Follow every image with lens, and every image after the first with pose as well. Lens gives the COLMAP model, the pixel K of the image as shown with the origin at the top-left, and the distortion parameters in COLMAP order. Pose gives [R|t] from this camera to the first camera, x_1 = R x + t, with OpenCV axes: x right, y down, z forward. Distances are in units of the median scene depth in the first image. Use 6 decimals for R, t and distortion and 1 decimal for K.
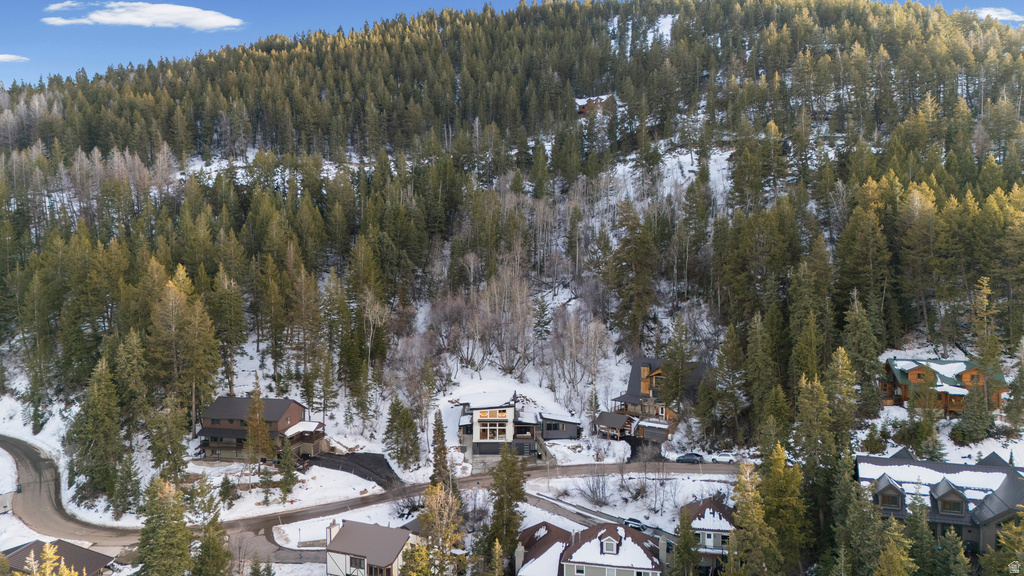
lens RADIAL K [[727.2, 0, 512.0], [0, 727.2, 288.0], [0, 0, 1]] dist [0.062517, -0.001826]
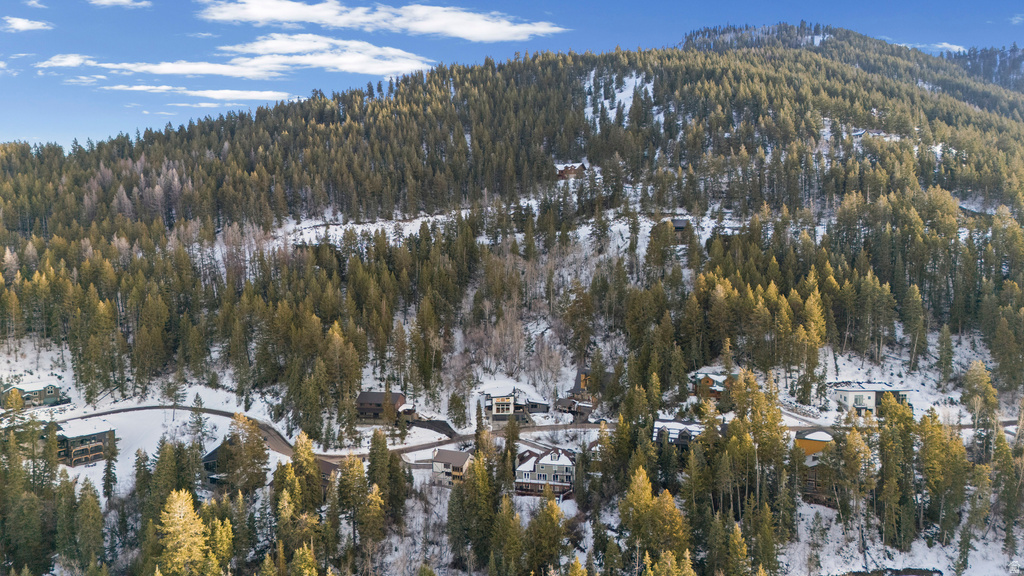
lens RADIAL K [[731.1, 0, 512.0], [0, 731.1, 288.0], [0, 0, 1]] dist [0.121583, -0.001198]
pose [[0.999973, -0.004413, 0.005870, -0.011186], [0.004183, 0.999249, 0.038525, -0.181465], [-0.006036, -0.038499, 0.999240, -0.852891]]
